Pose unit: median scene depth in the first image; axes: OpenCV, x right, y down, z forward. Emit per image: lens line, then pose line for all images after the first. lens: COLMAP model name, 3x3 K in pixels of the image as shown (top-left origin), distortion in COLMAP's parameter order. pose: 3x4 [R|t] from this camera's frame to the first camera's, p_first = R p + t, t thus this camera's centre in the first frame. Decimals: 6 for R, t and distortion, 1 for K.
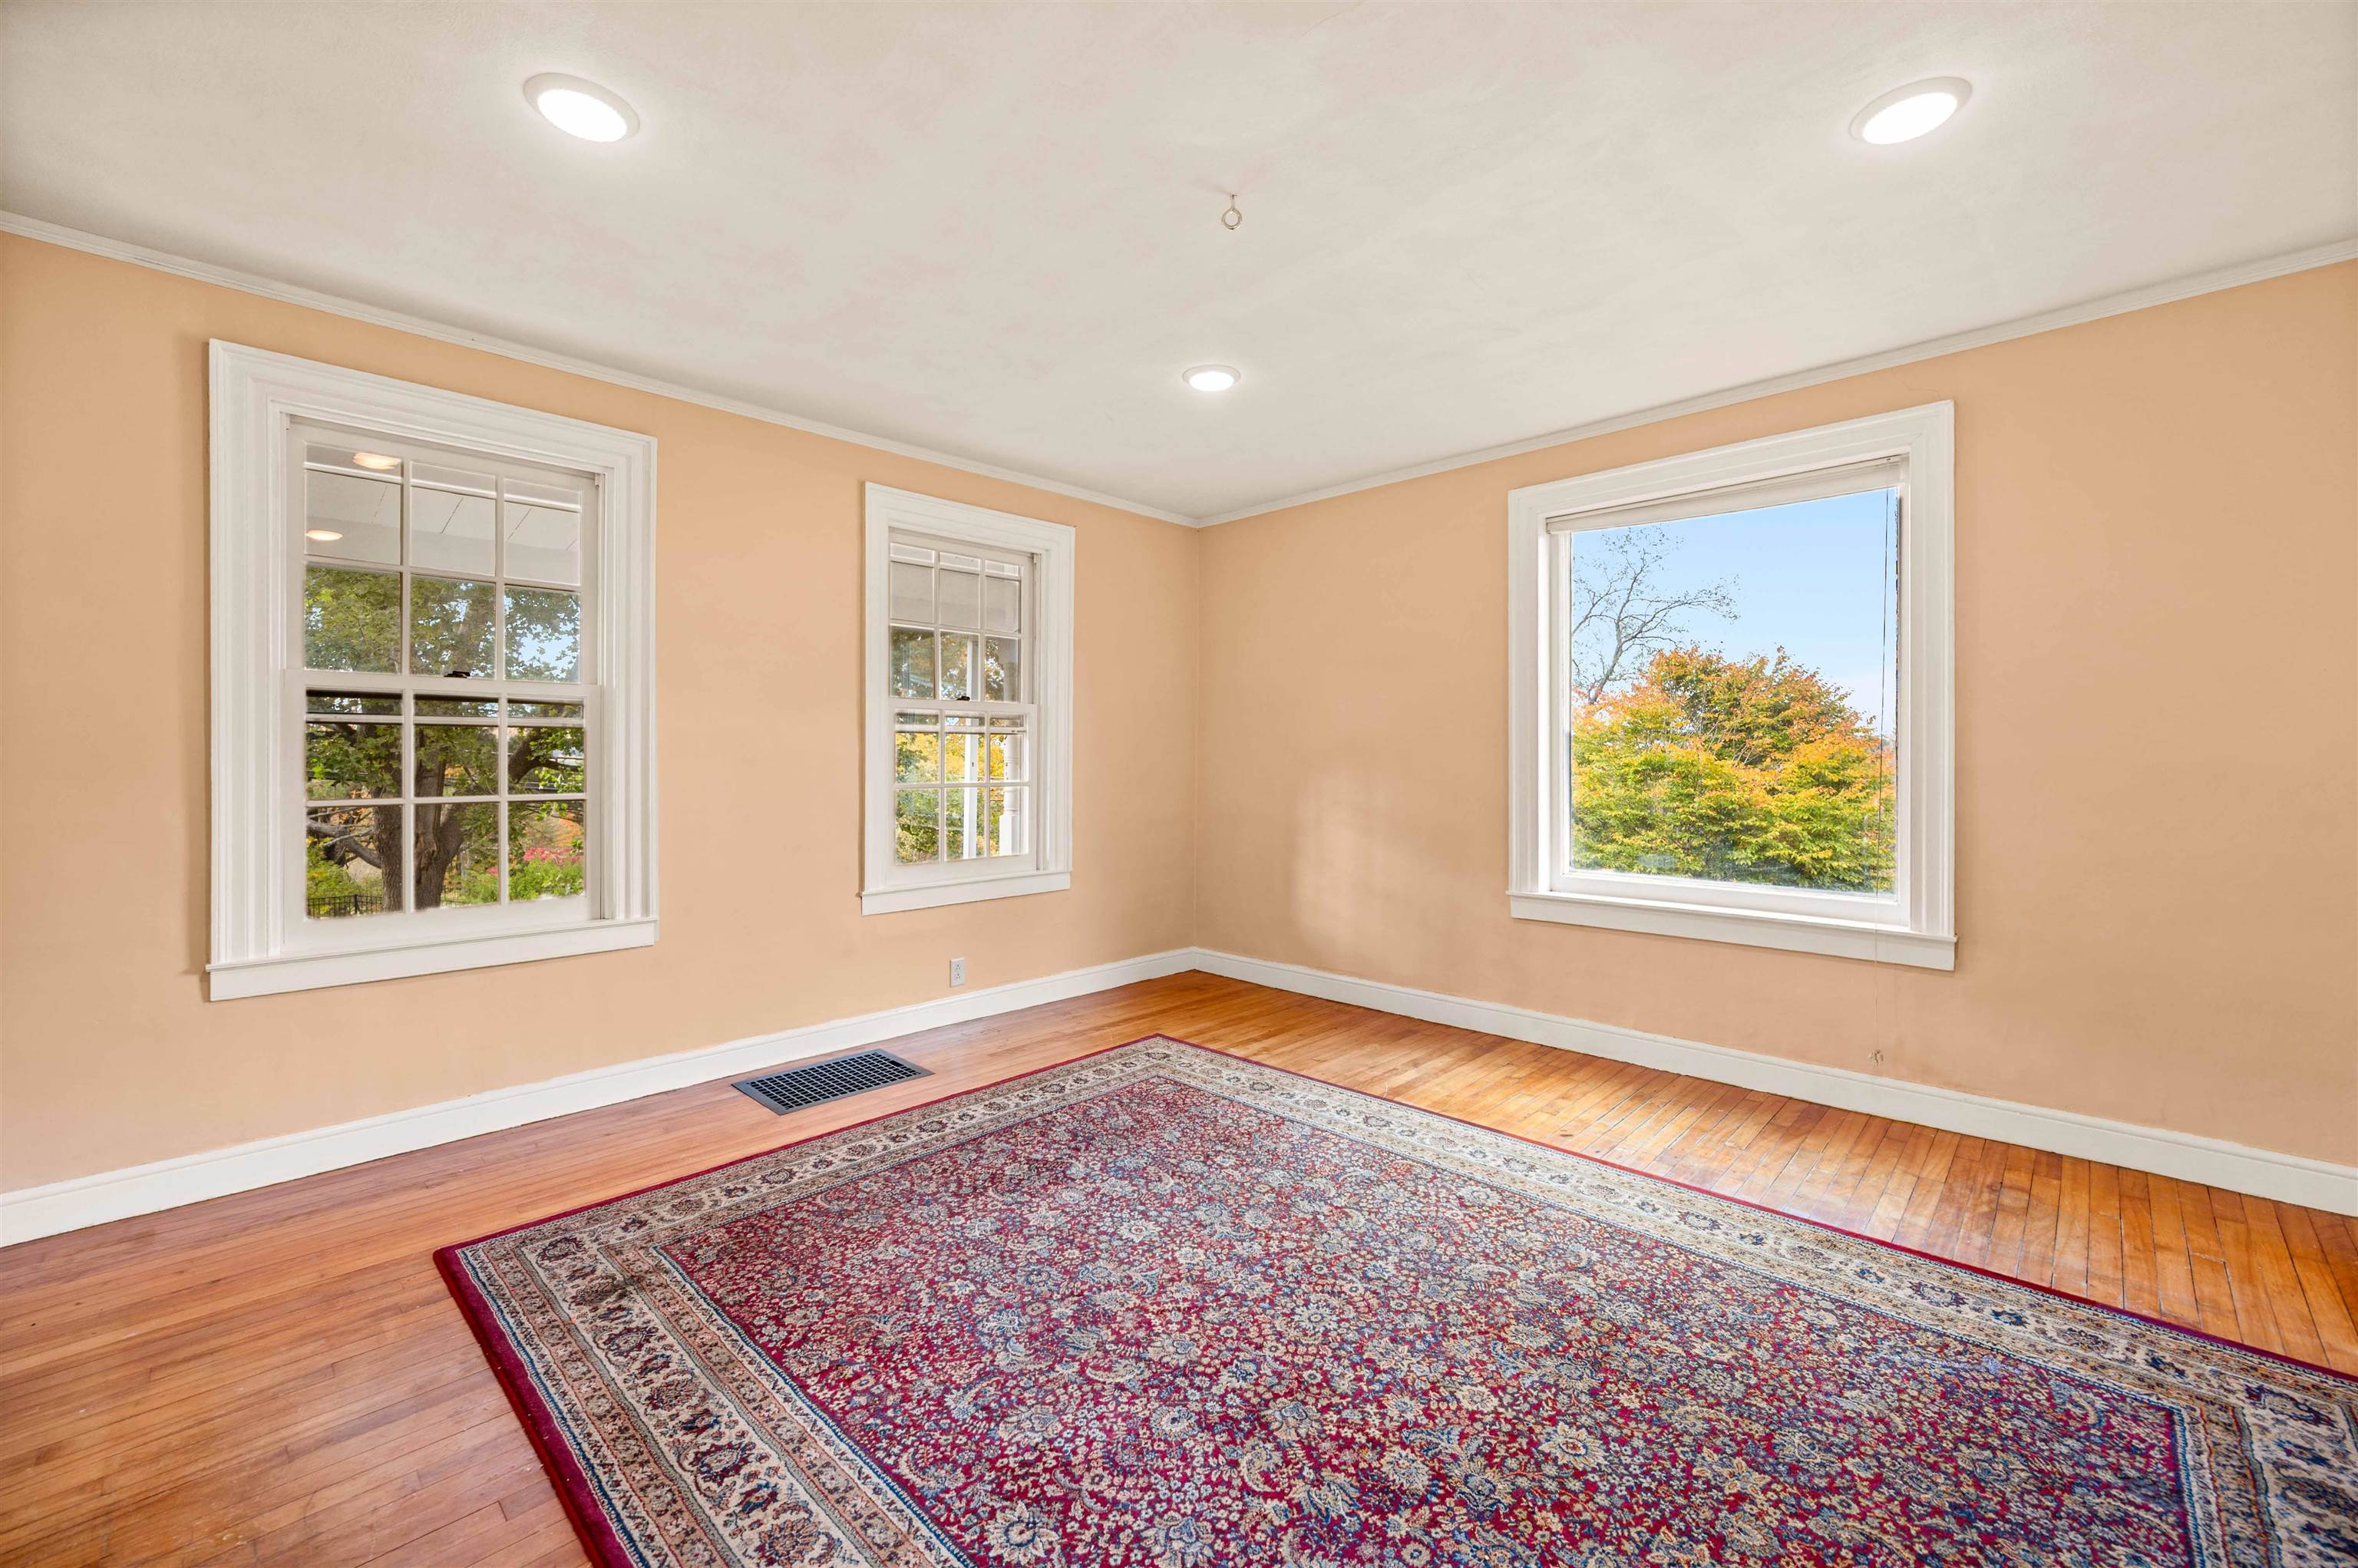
lens RADIAL K [[963.2, 0, 1182.5], [0, 963.2, 763.0], [0, 0, 1]] dist [-0.001837, -0.000258]
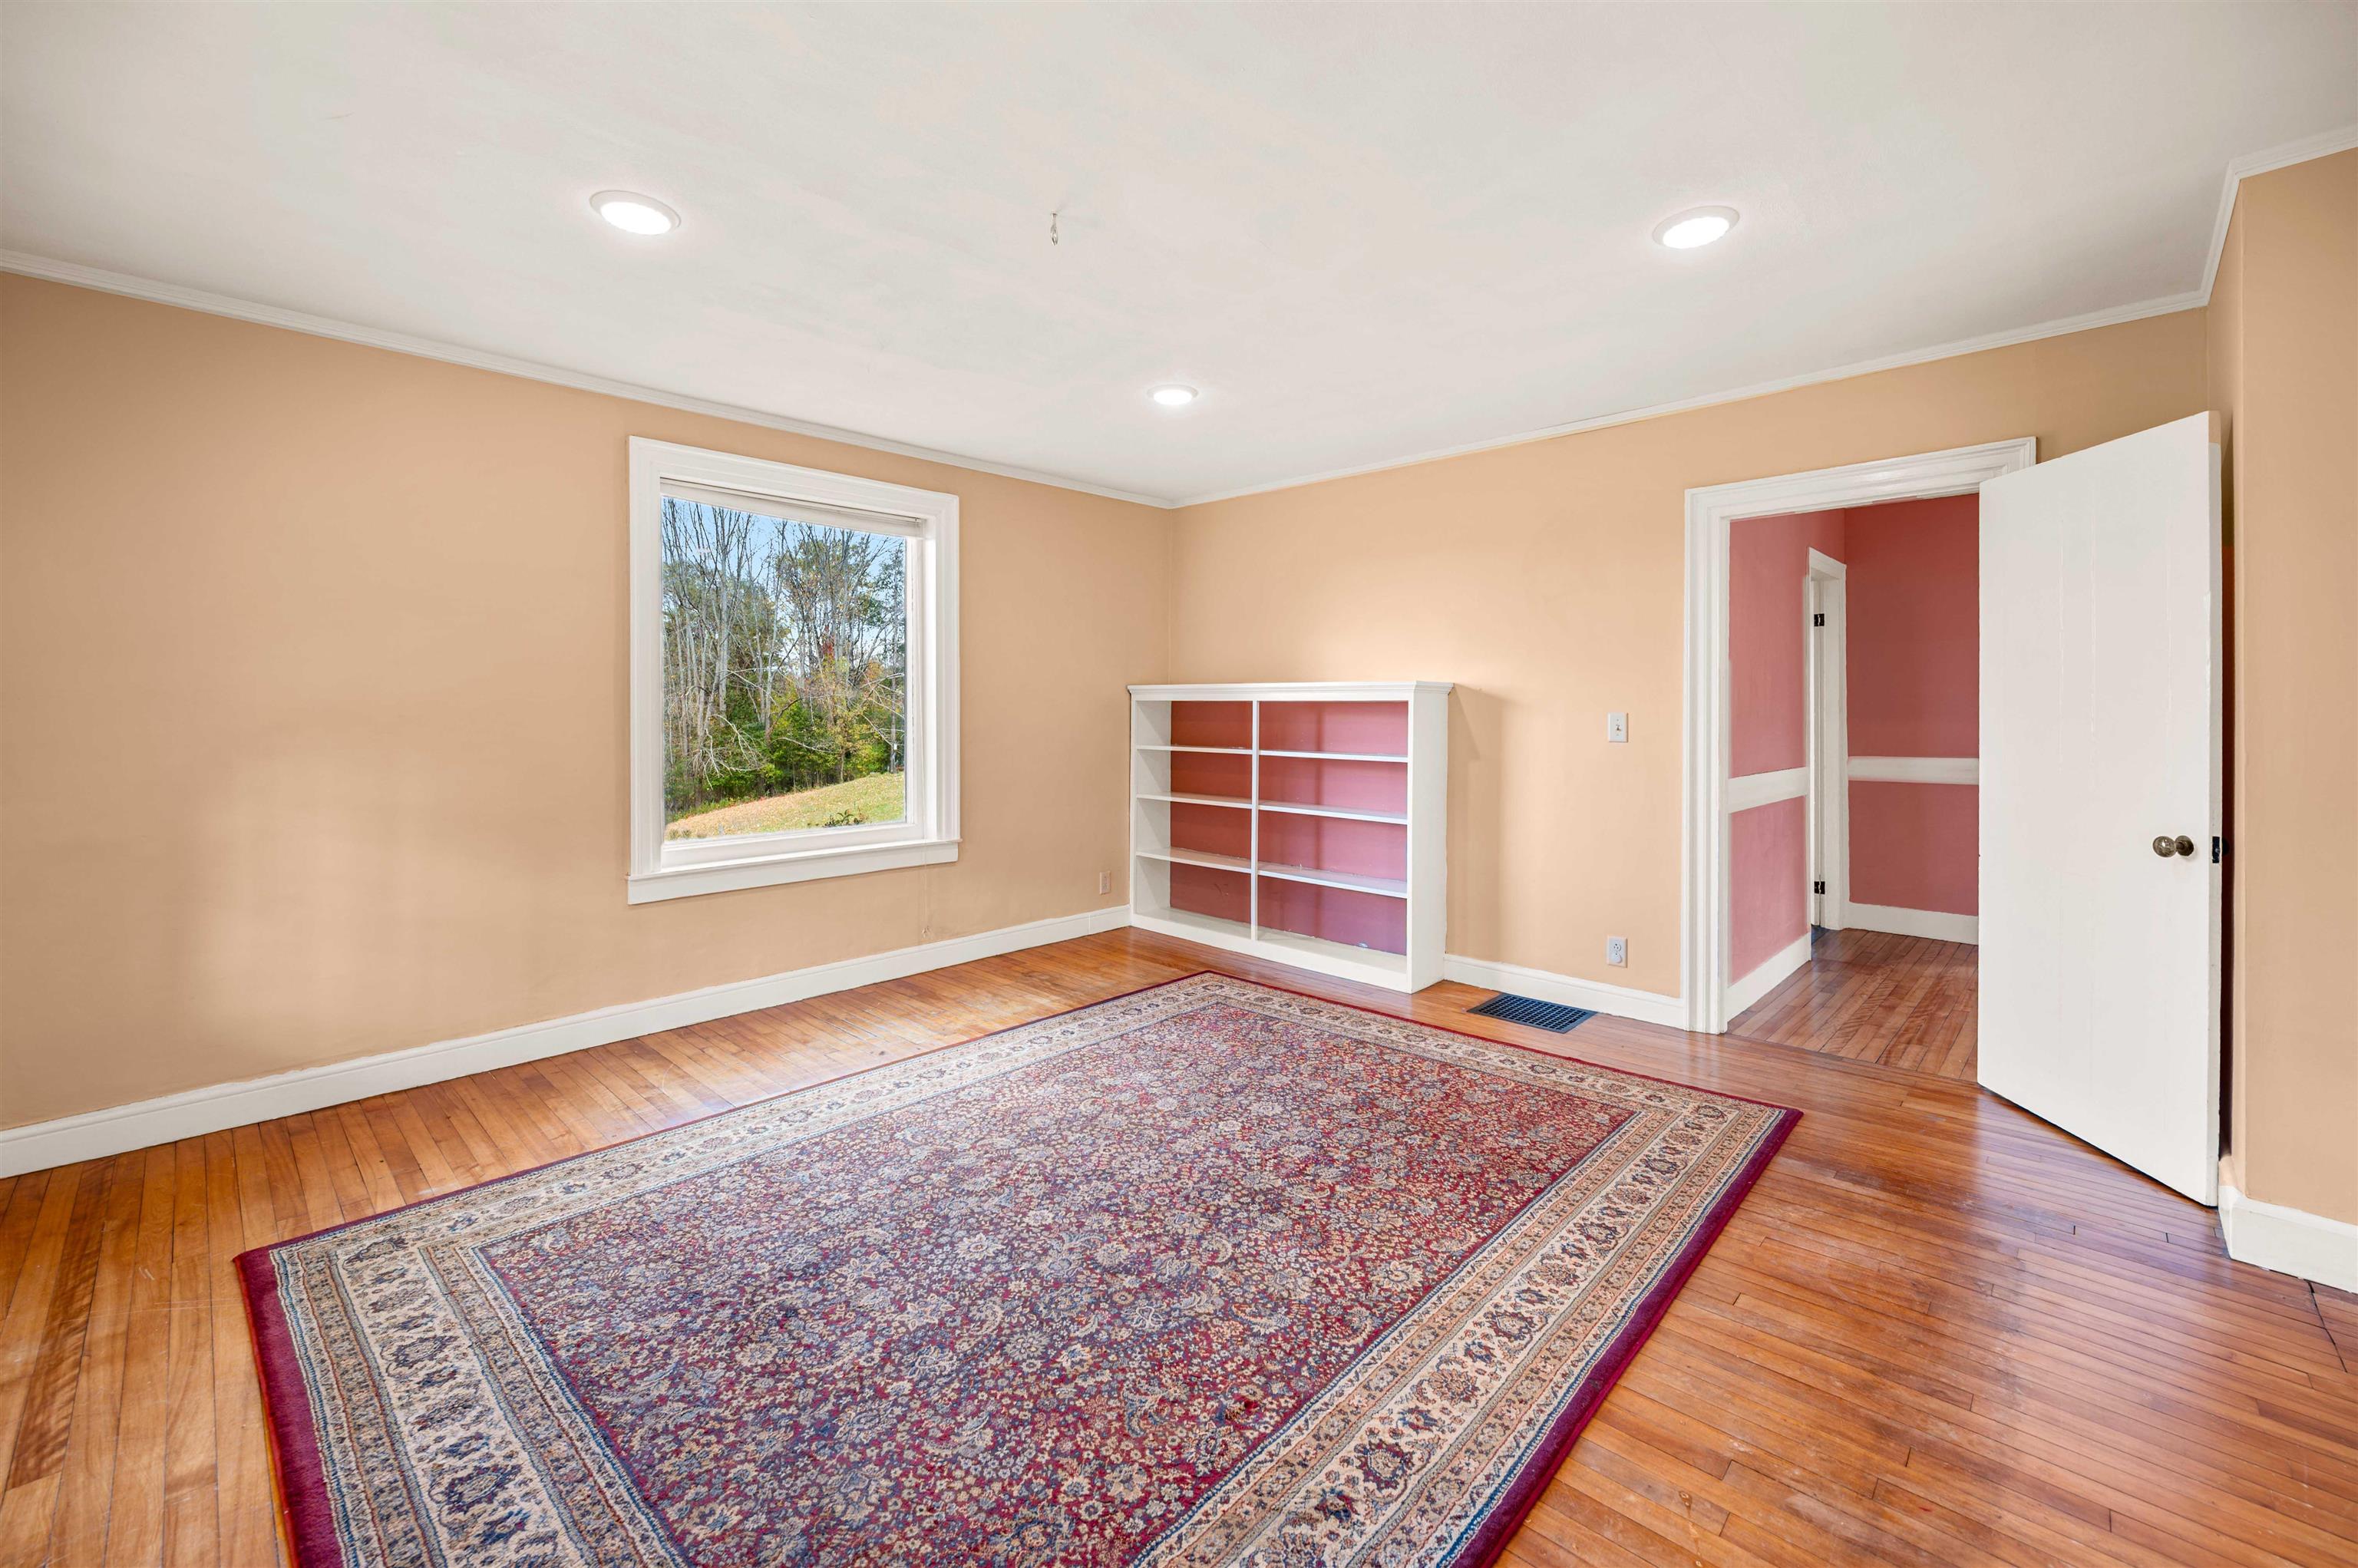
lens RADIAL K [[963.2, 0, 1209.8], [0, 963.2, 717.5], [0, 0, 1]] dist [-0.001837, -0.000258]
pose [[-0.029987, -0.001623, 0.999549, -1.075434], [0.015183, 0.999883, 0.002079, -0.015765], [-0.999435, 0.015239, -0.029958, 0.896142]]
